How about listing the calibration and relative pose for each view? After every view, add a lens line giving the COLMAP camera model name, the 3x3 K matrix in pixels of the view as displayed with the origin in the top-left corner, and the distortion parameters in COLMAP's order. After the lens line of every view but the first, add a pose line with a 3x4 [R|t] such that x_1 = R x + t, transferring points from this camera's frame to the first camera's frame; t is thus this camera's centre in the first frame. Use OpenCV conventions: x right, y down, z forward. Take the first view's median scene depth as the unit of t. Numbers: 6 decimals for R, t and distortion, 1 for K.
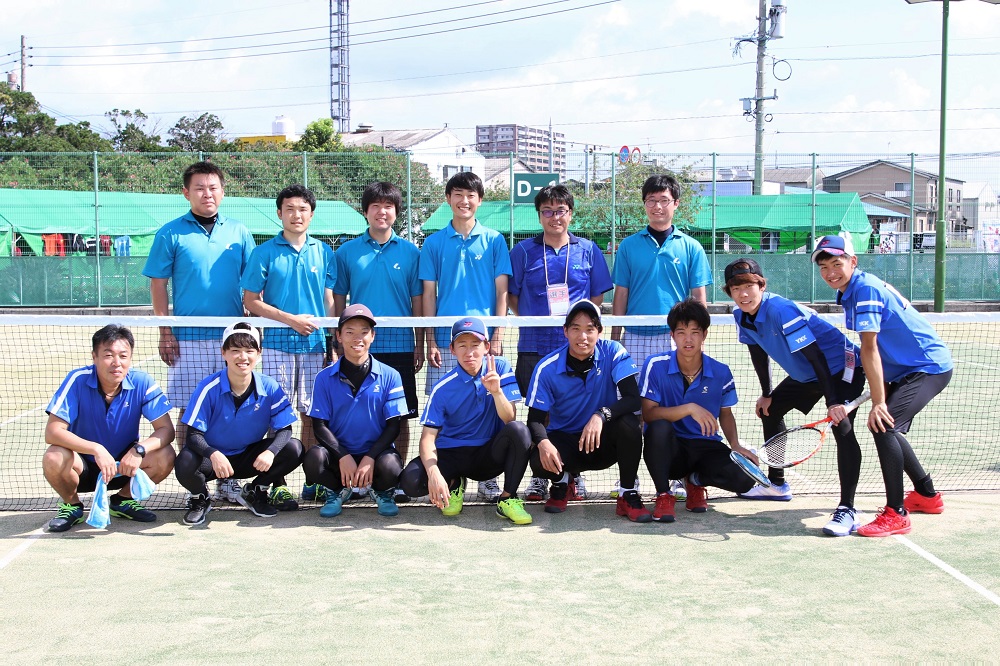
lens RADIAL K [[1444.6, 0, 499.4], [0, 1444.6, 333.8], [0, 0, 1]] dist [-0.040793, 0.000000]
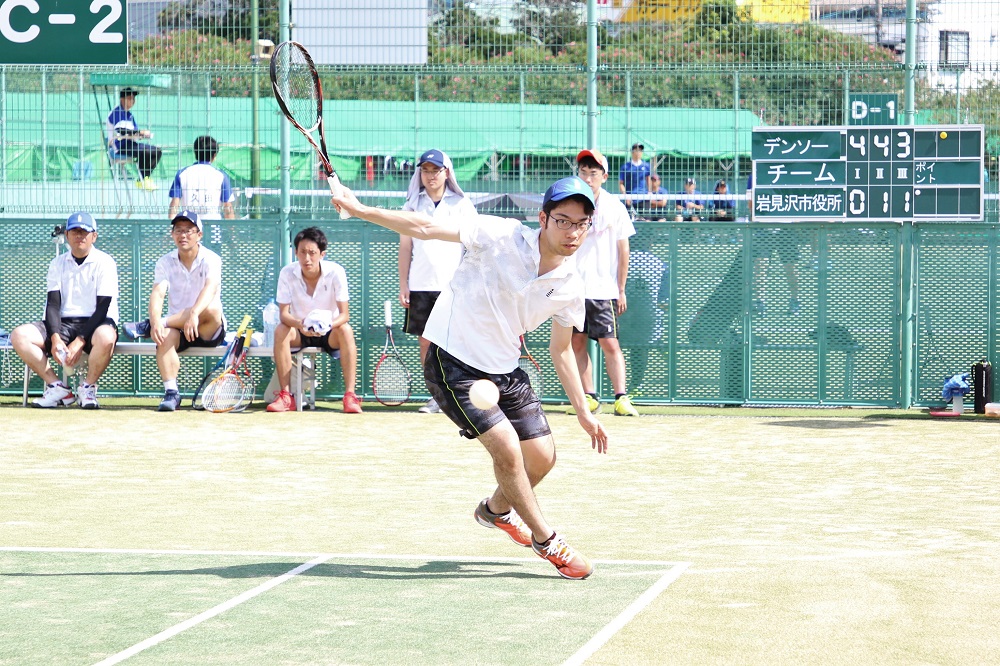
lens RADIAL K [[3071.7, 0, 499.7], [0, 3071.7, 332.1], [0, 0, 1]] dist [-0.068171, 0.000000]
pose [[0.970795, 0.015330, -0.239419, 0.159231], [-0.017605, 0.999818, -0.007365, 0.036027], [0.239262, 0.011365, 0.970888, -0.575630]]
